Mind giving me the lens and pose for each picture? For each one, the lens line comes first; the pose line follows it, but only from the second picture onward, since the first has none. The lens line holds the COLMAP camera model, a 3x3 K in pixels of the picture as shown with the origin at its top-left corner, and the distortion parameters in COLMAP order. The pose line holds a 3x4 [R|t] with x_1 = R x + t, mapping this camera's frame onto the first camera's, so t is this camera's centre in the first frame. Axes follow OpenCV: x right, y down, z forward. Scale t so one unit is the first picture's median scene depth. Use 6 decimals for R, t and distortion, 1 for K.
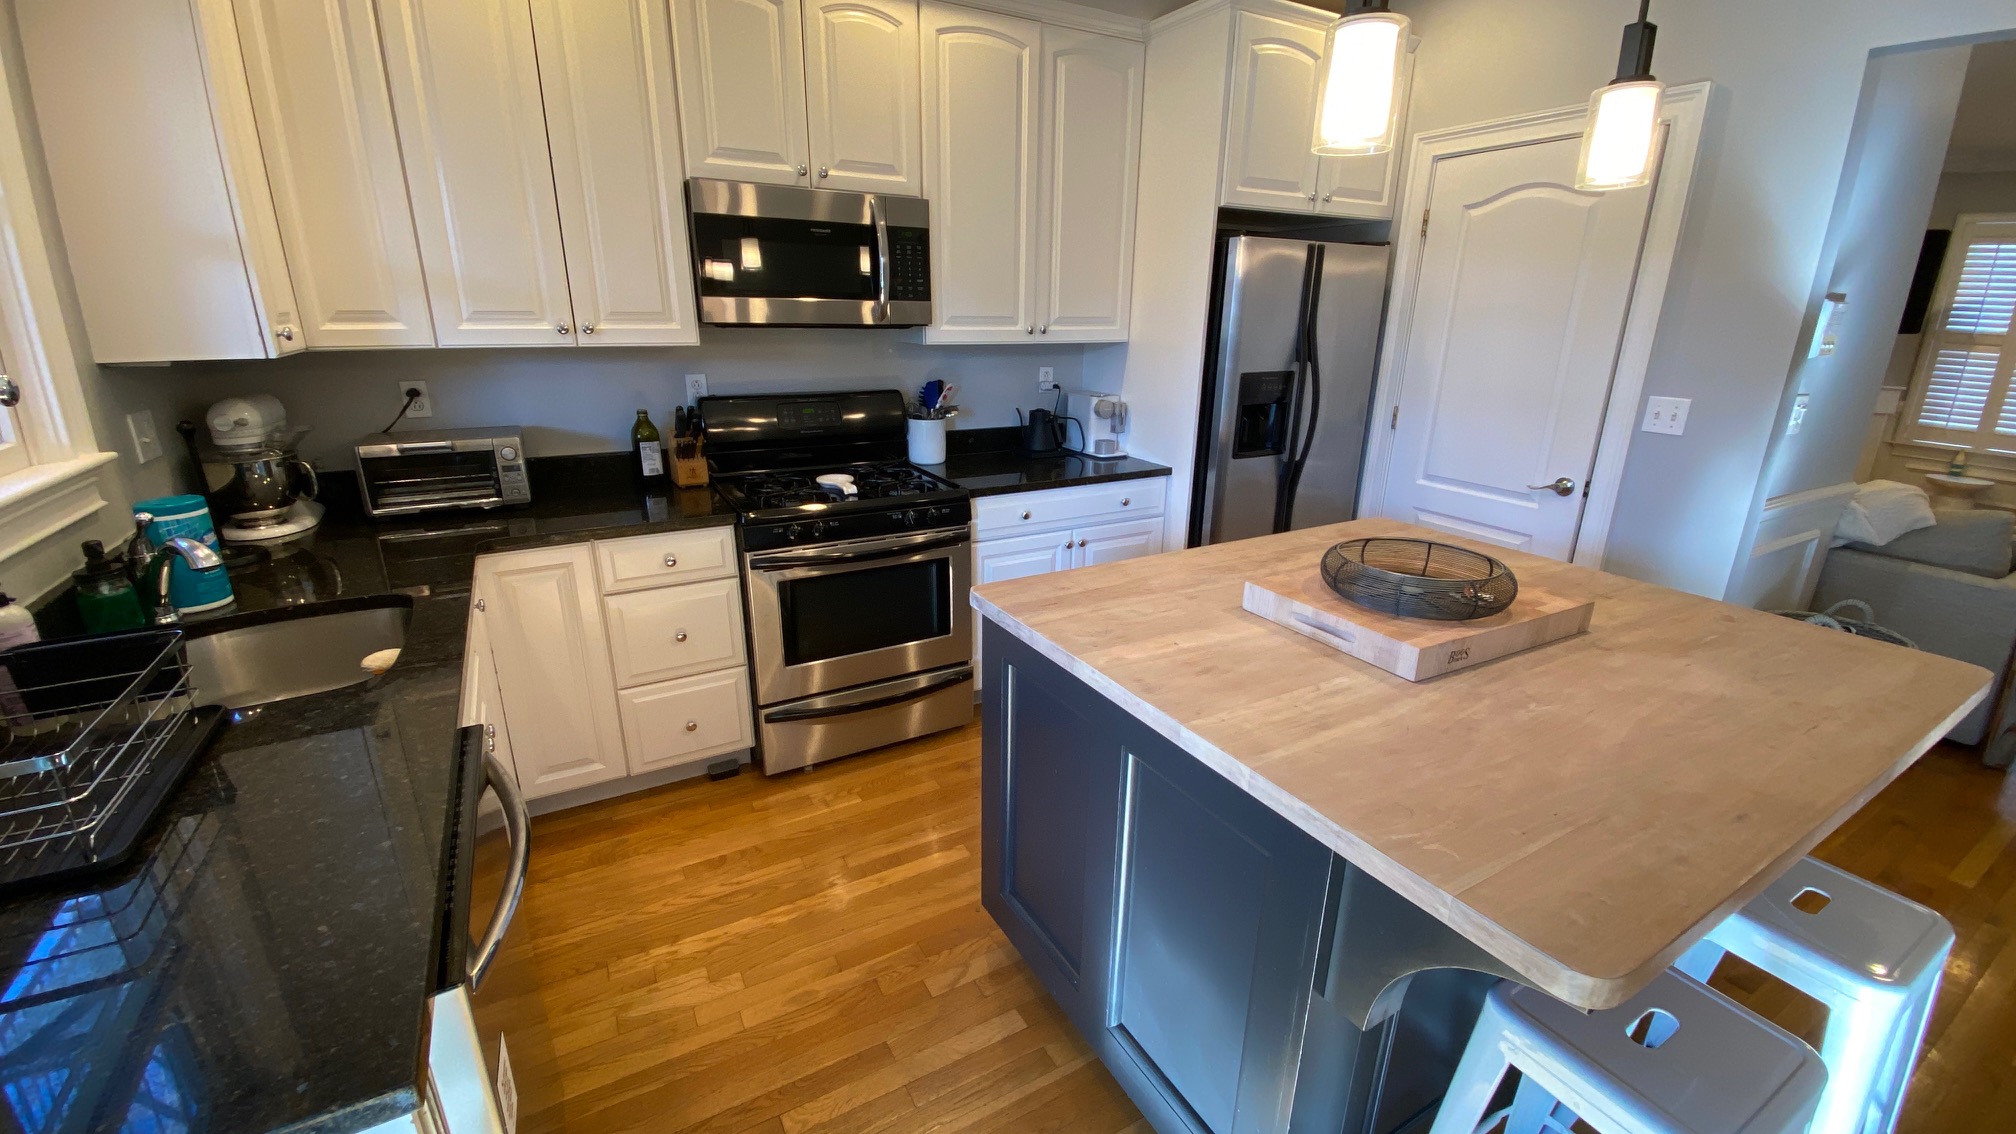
lens RADIAL K [[809.6, 0, 1005.4], [0, 809.6, 575.8], [0, 0, 1]] dist [0.013053, -0.019419]
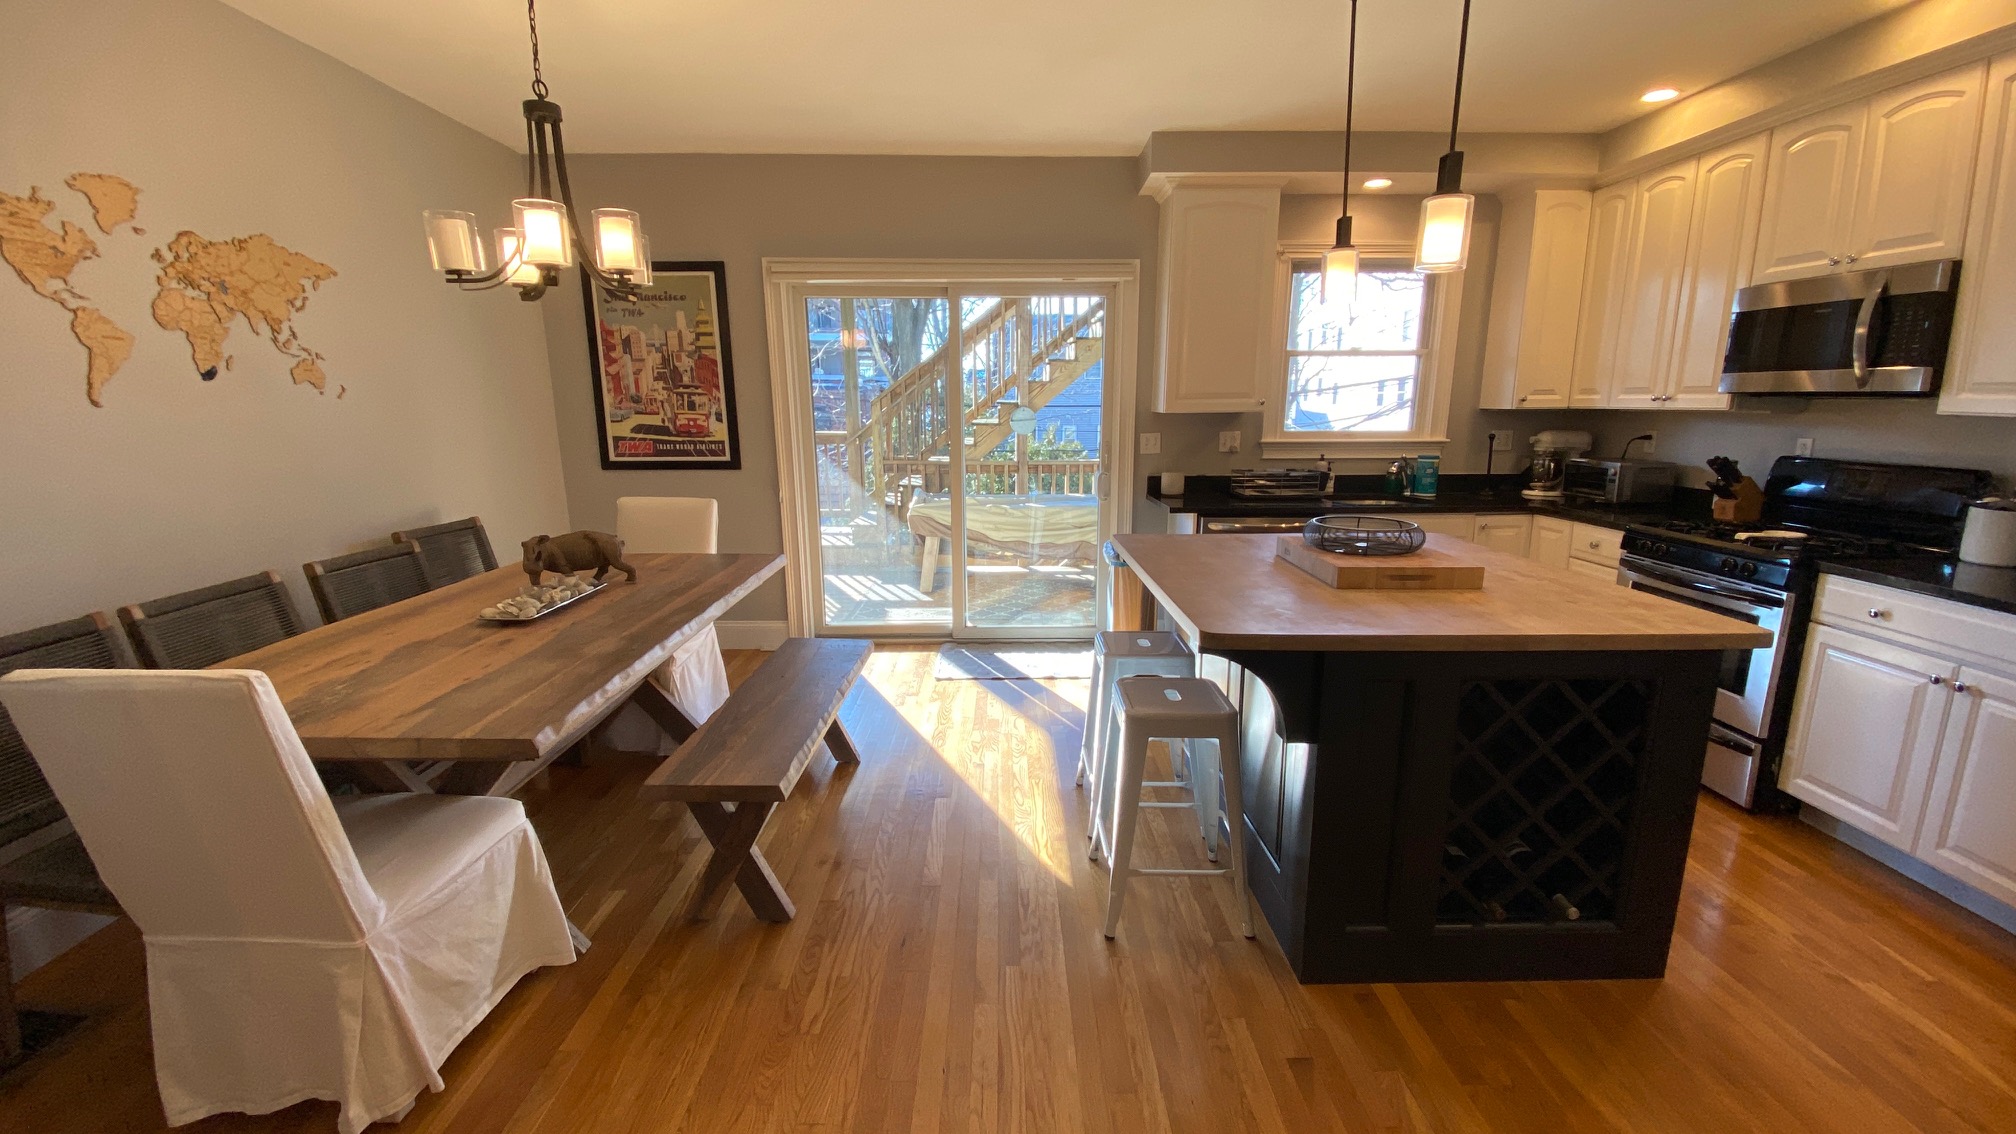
lens RADIAL K [[809.6, 0, 1005.4], [0, 809.6, 575.8], [0, 0, 1]] dist [0.013053, -0.019419]
pose [[-0.493862, 0.174381, -0.851875, 1.356903], [-0.260553, 0.904992, 0.336306, -0.179000], [0.829586, 0.388047, -0.401506, 0.669014]]
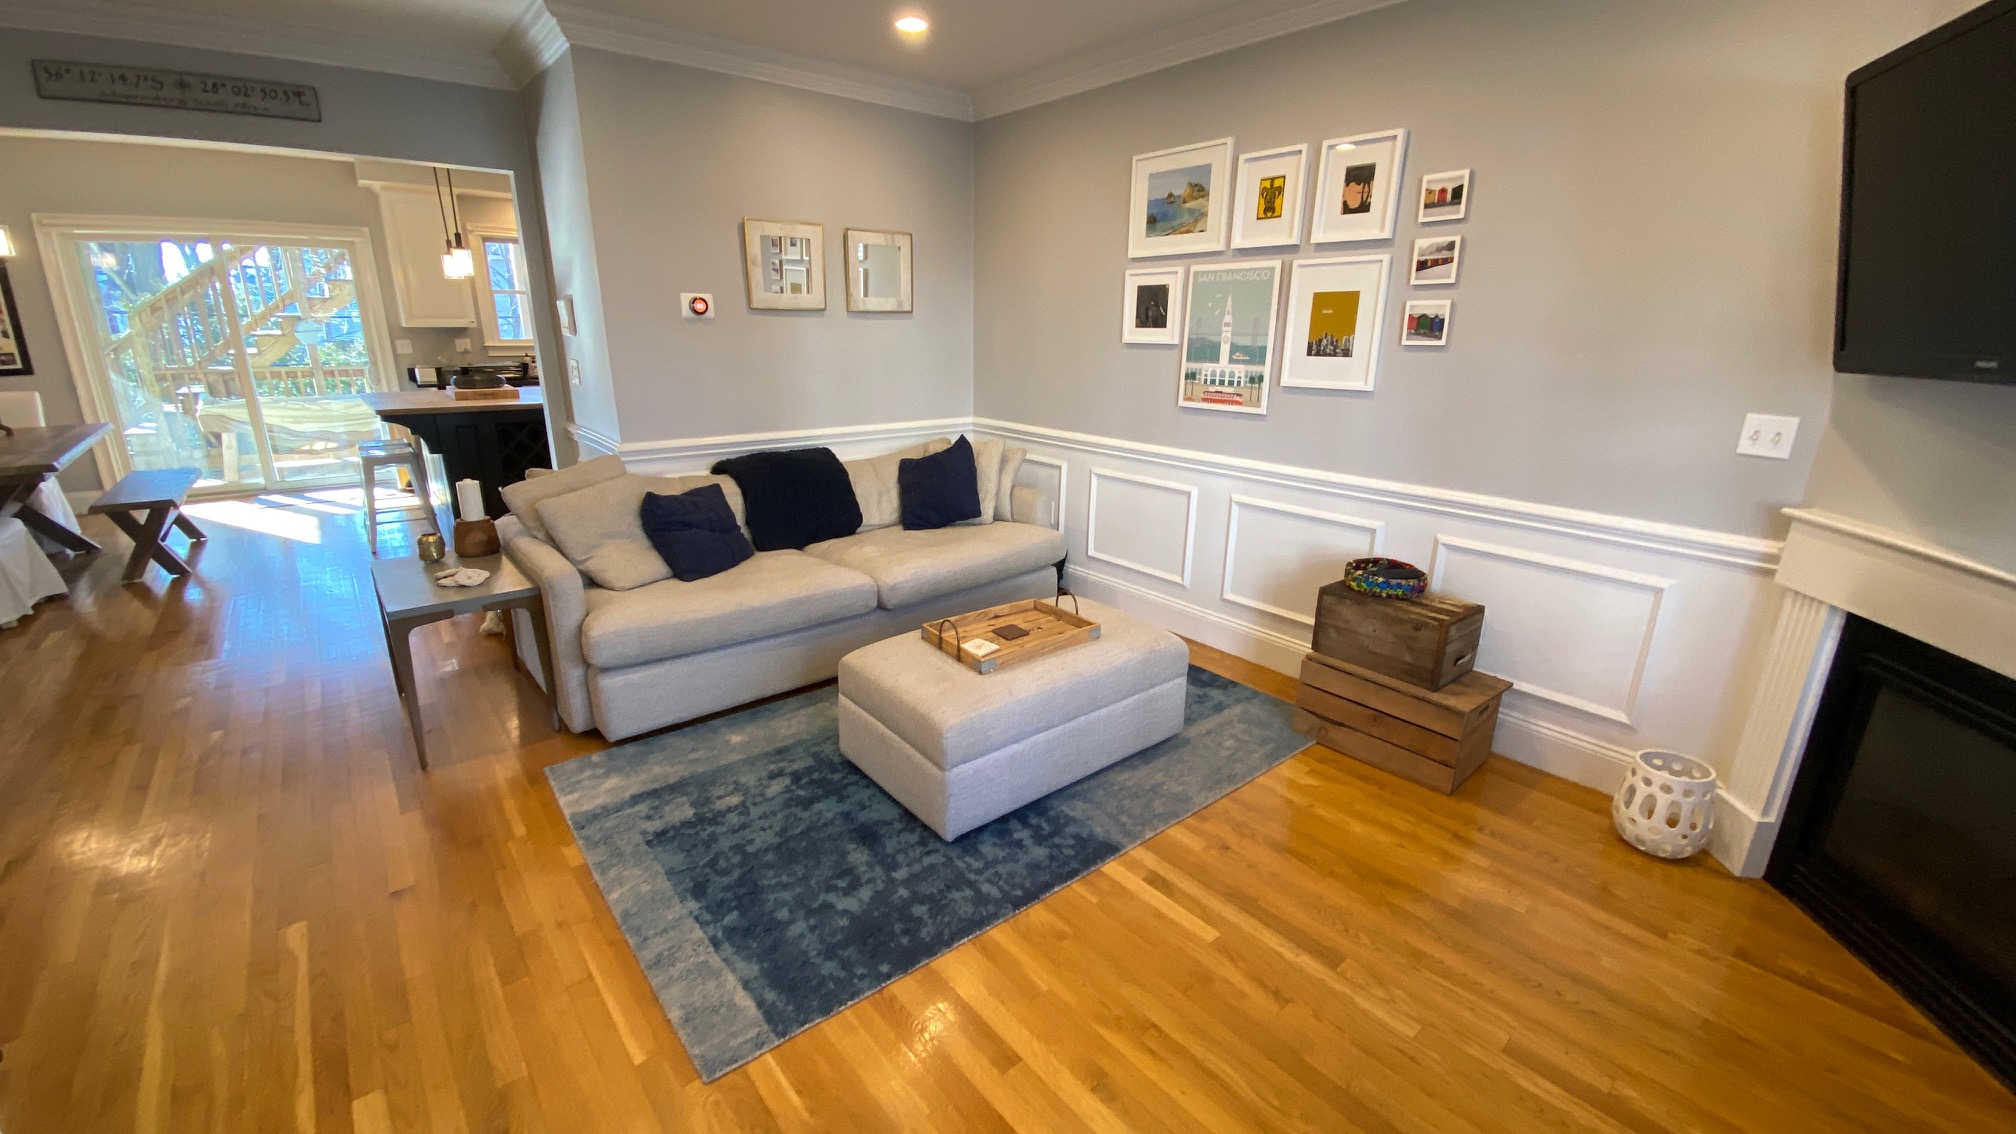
lens RADIAL K [[809.6, 0, 1005.4], [0, 809.6, 575.8], [0, 0, 1]] dist [0.013053, -0.019419]
pose [[0.170110, 0.290159, -0.941738, 2.399987], [-0.311113, 0.922602, 0.228066, -0.391816], [0.935025, 0.254190, 0.247216, 1.295436]]
